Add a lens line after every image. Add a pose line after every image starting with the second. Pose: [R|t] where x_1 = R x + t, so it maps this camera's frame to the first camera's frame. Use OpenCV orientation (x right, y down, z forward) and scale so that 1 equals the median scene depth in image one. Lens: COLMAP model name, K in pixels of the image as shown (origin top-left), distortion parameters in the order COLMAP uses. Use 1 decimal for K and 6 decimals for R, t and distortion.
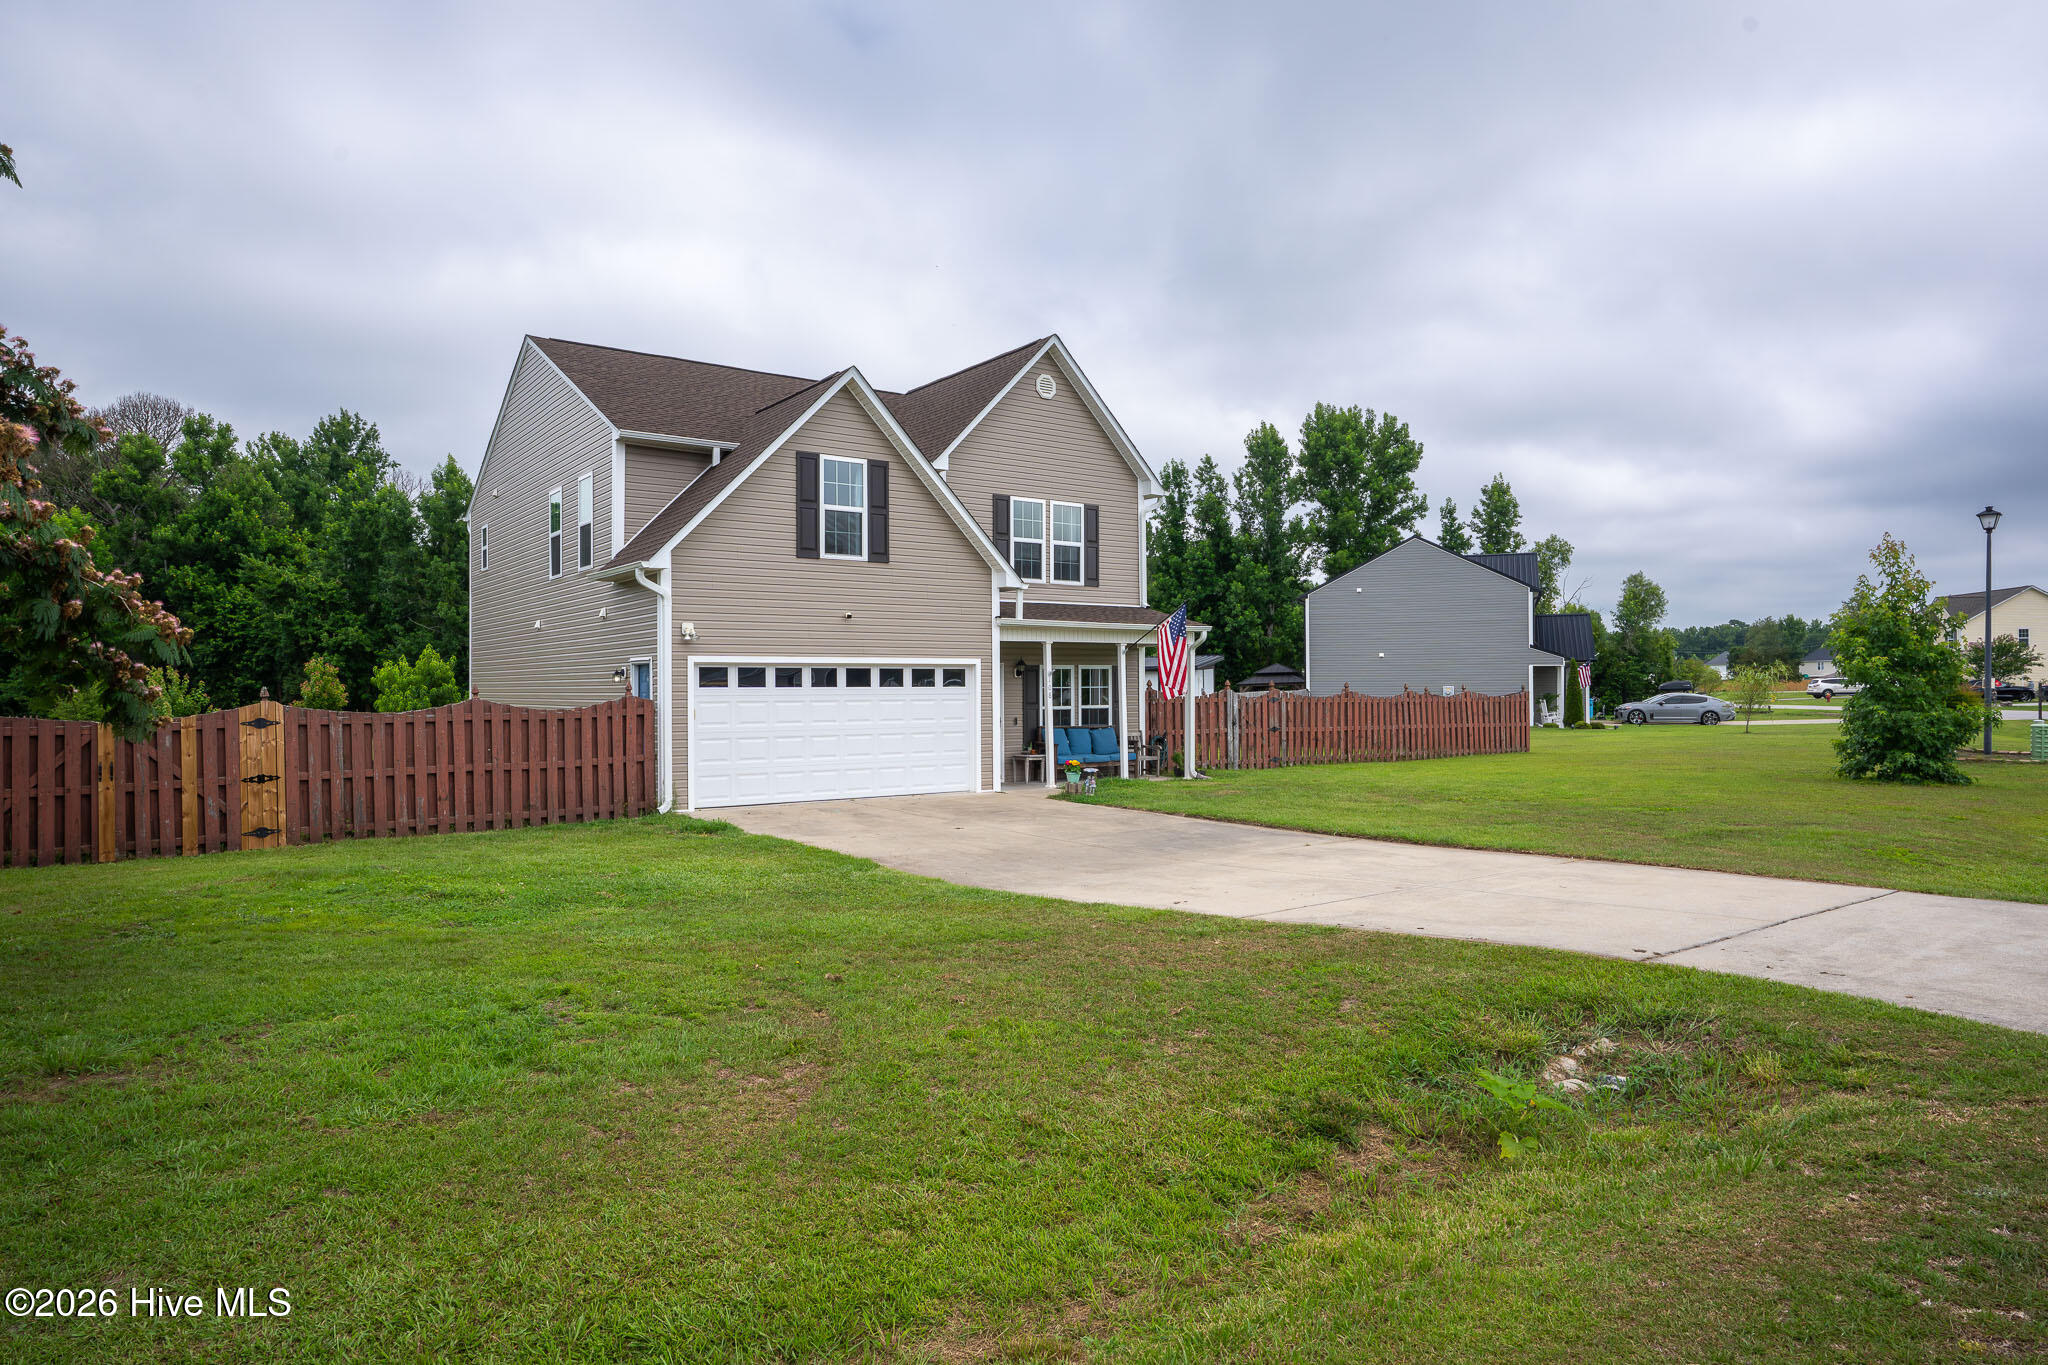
lens RADIAL K [[1216.8, 0, 1024.0], [0, 1216.8, 682.5], [0, 0, 1]] dist [-0.002794, 0.000405]
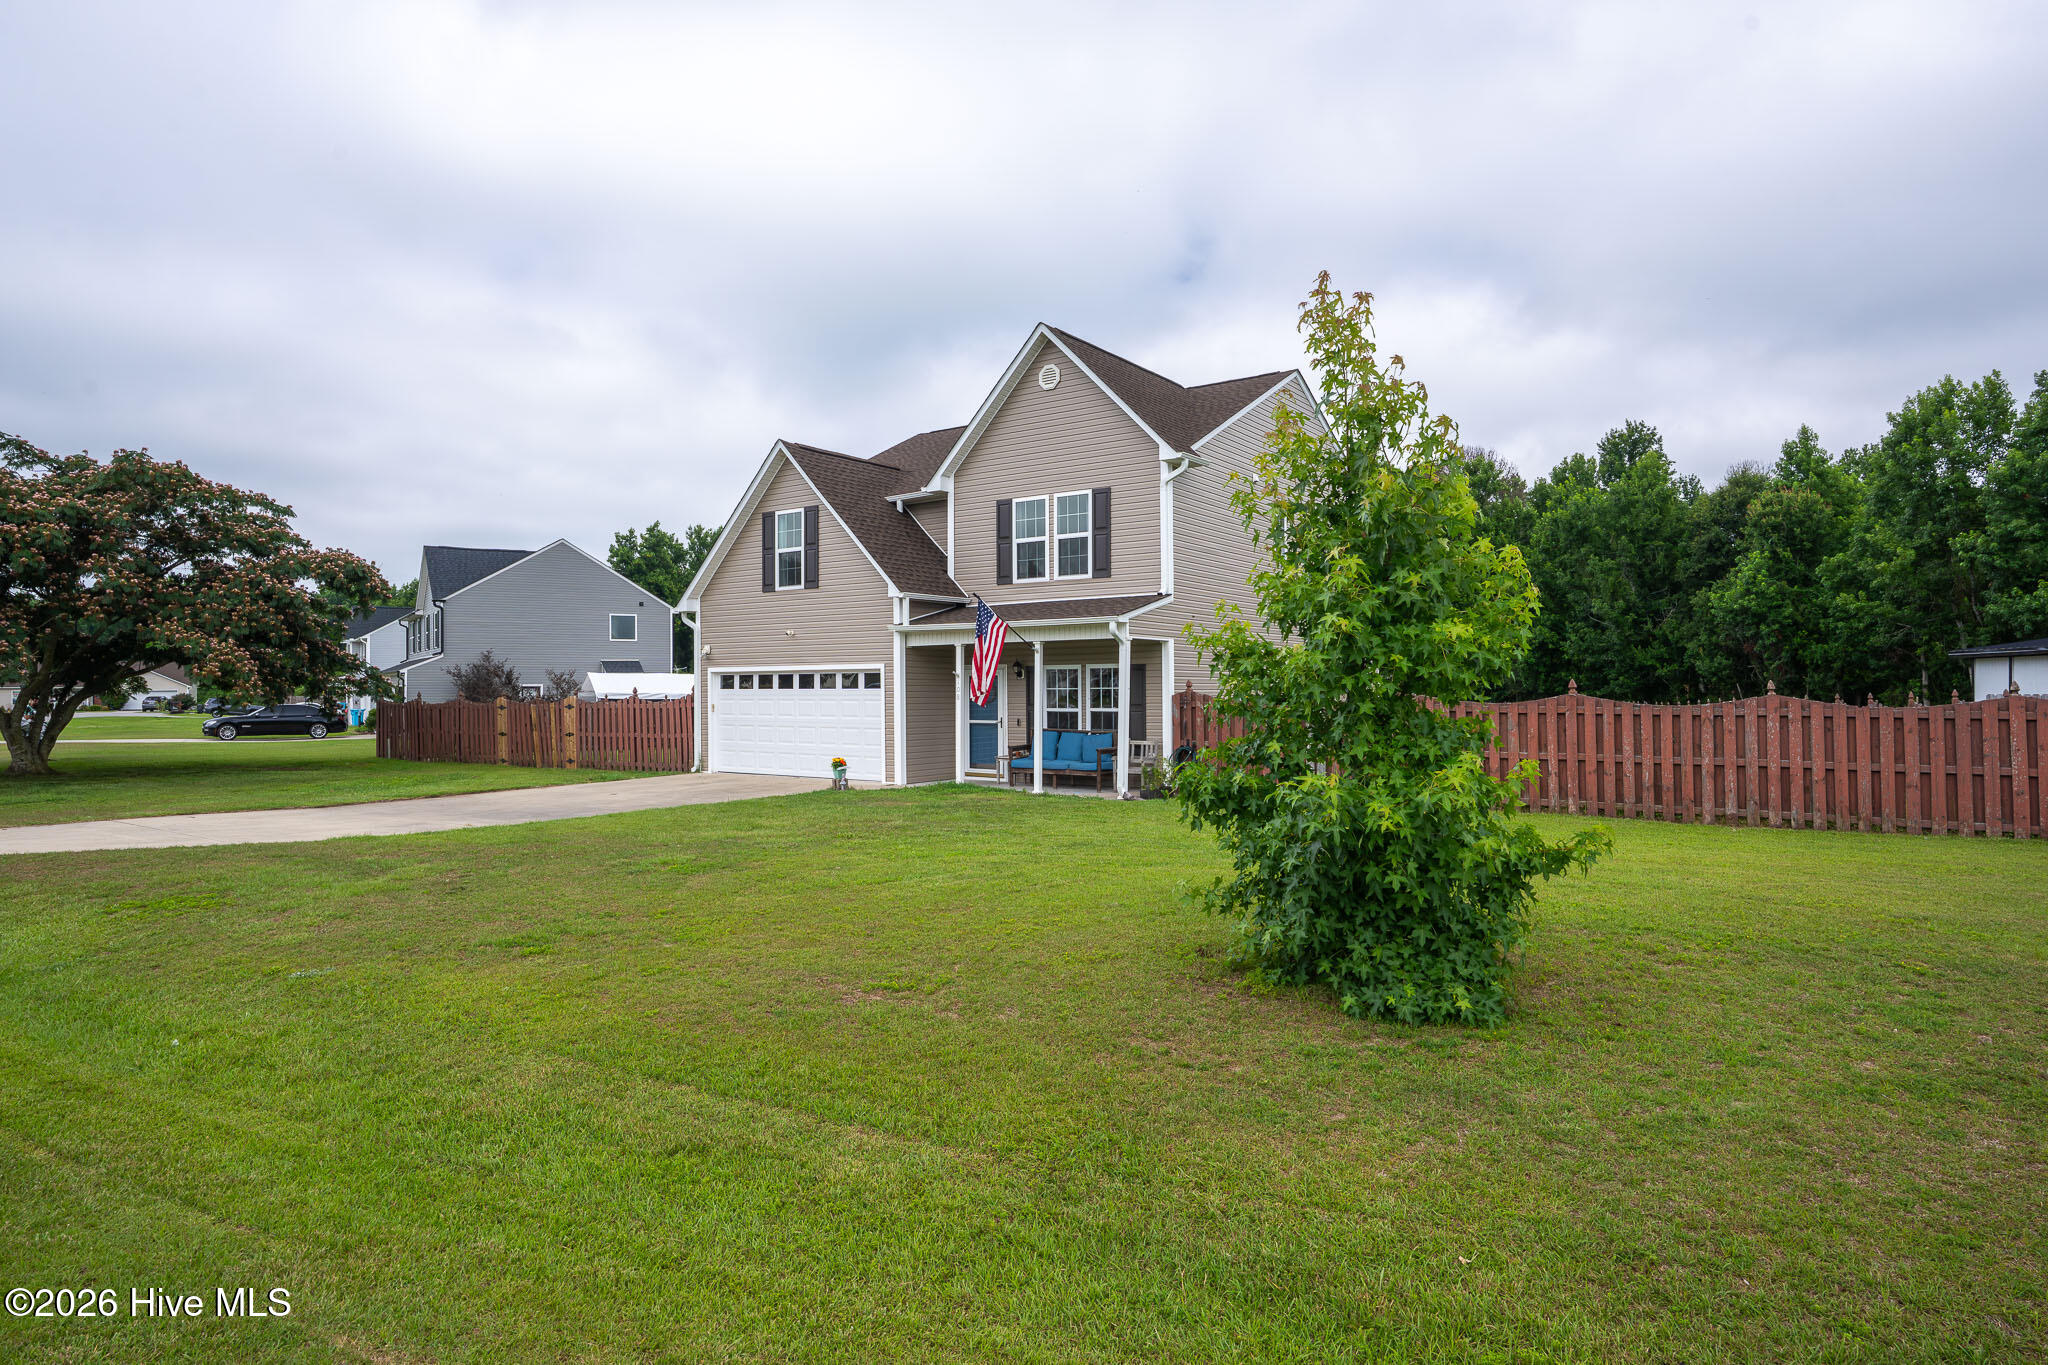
lens RADIAL K [[1155.3, 0, 1024.0], [0, 1155.3, 682.5], [0, 0, 1]] dist [-0.023436, 0.000527]
pose [[0.317330, -0.000368, -0.948315, 0.898917], [0.008487, 0.999961, 0.002451, -0.003167], [0.948277, -0.008826, 0.317321, 0.703105]]
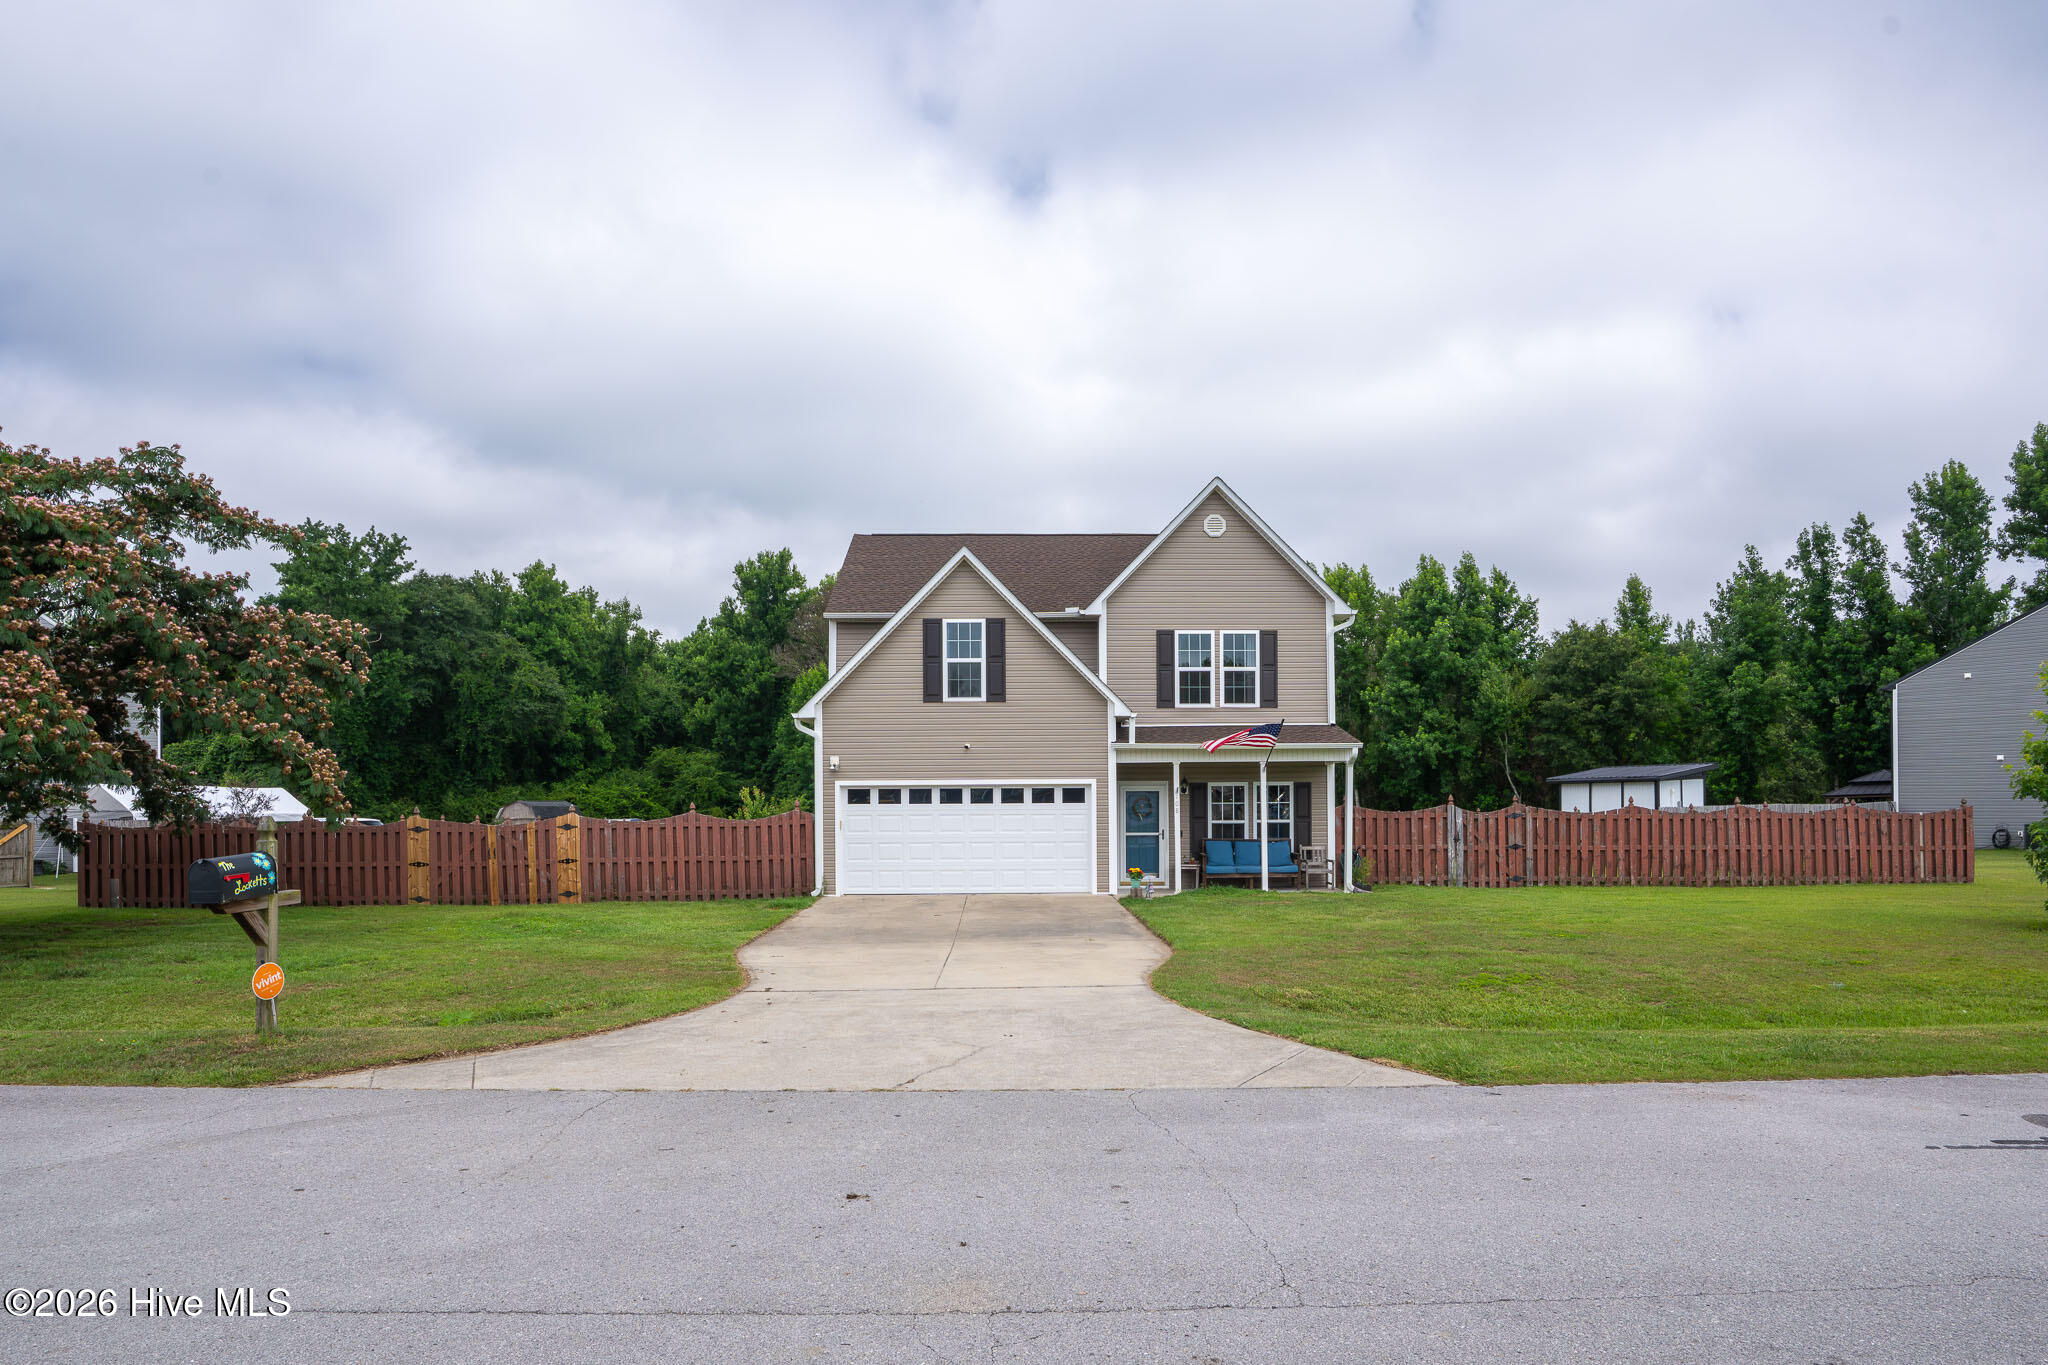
lens RADIAL K [[1294.1, 0, 1025.7], [0, 1294.1, 808.7], [0, 0, 1]] dist [-0.063366, 0.040840]
pose [[0.826533, 0.003076, -0.562880, 0.537462], [0.004177, 0.999924, 0.011599, -0.005178], [0.562873, -0.011938, 0.826457, -0.048411]]
